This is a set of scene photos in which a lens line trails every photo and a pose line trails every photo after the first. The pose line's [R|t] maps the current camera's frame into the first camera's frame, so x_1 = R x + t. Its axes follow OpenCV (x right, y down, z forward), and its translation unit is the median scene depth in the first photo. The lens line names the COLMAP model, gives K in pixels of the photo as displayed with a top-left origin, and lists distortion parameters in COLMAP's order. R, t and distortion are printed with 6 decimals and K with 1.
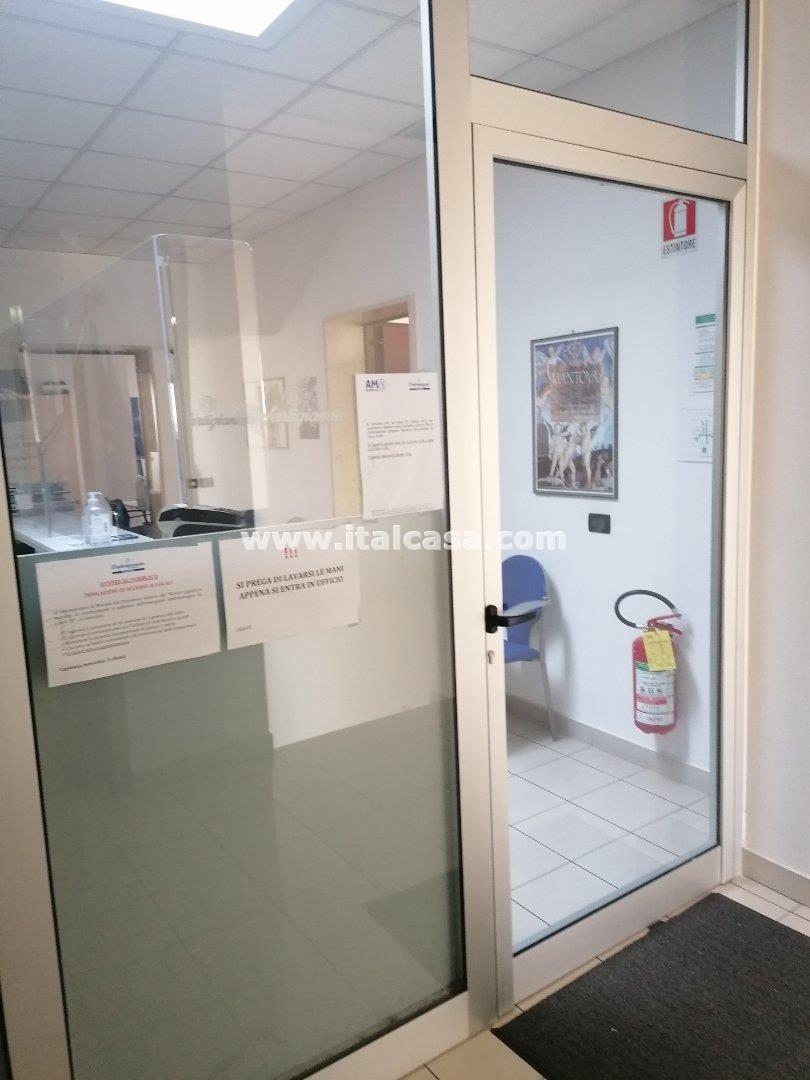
lens RADIAL K [[806.3, 0, 404.1], [0, 806.3, 545.4], [0, 0, 1]] dist [0.114240, -0.133454]
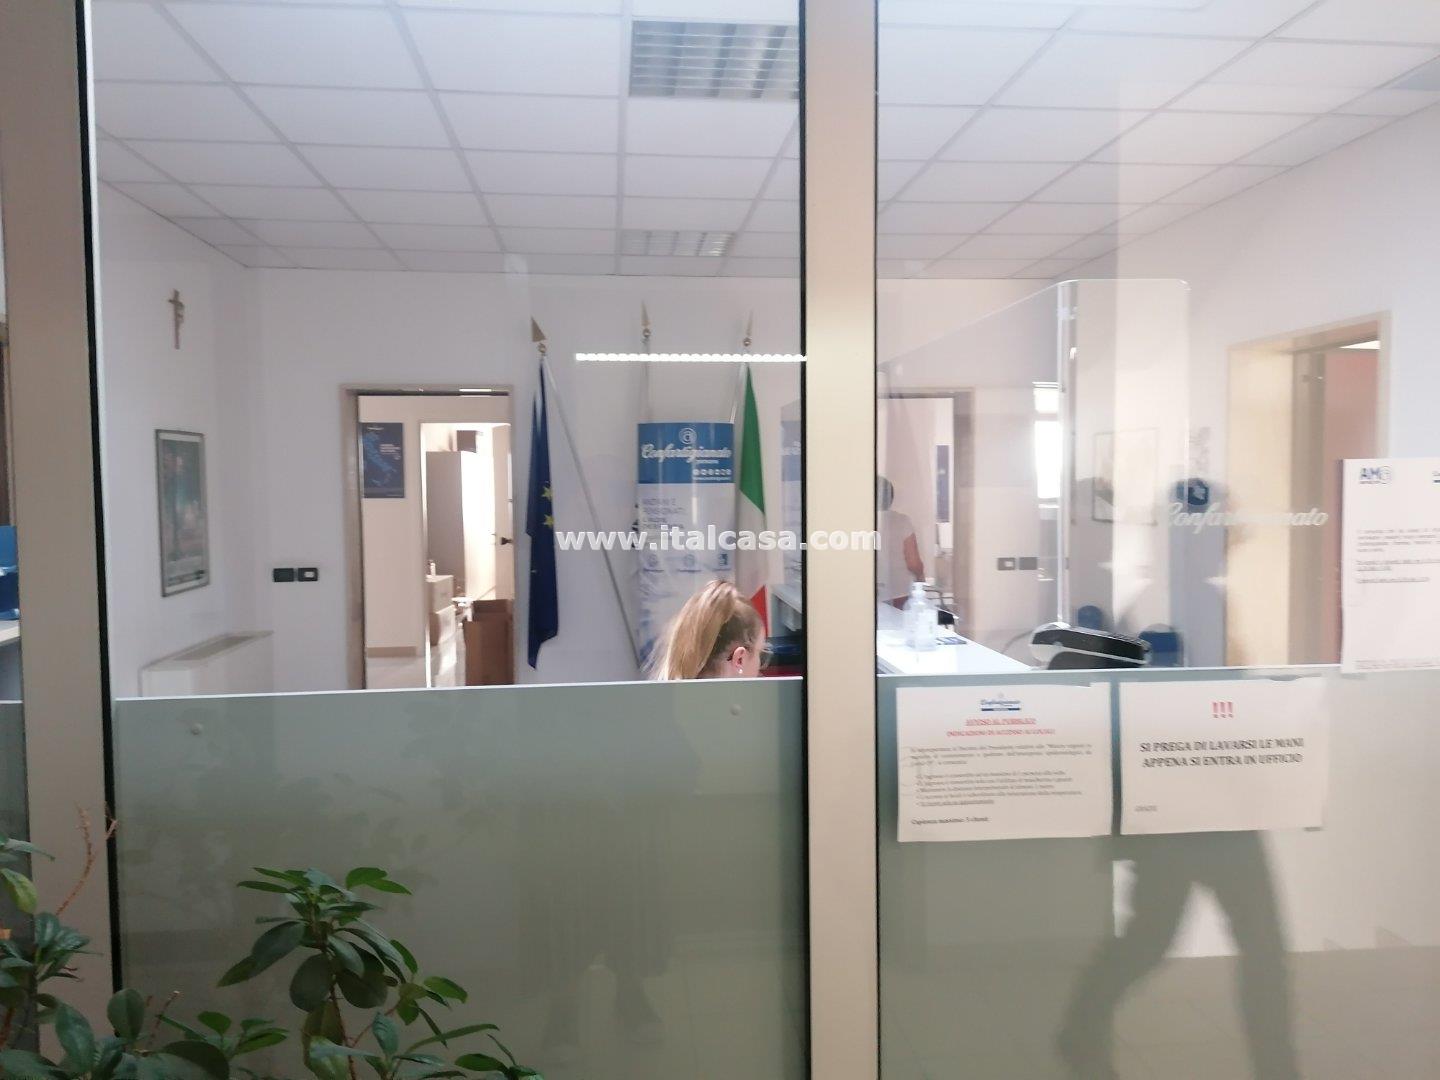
lens RADIAL K [[1075.1, 0, 720.0], [0, 1075.1, 540.0], [0, 0, 1]] dist [0.114240, -0.133454]
pose [[0.878401, 0.061193, -0.473991, -0.080324], [-0.101889, 0.992946, -0.060631, -0.034980], [0.466938, 0.101553, 0.878440, -0.051320]]
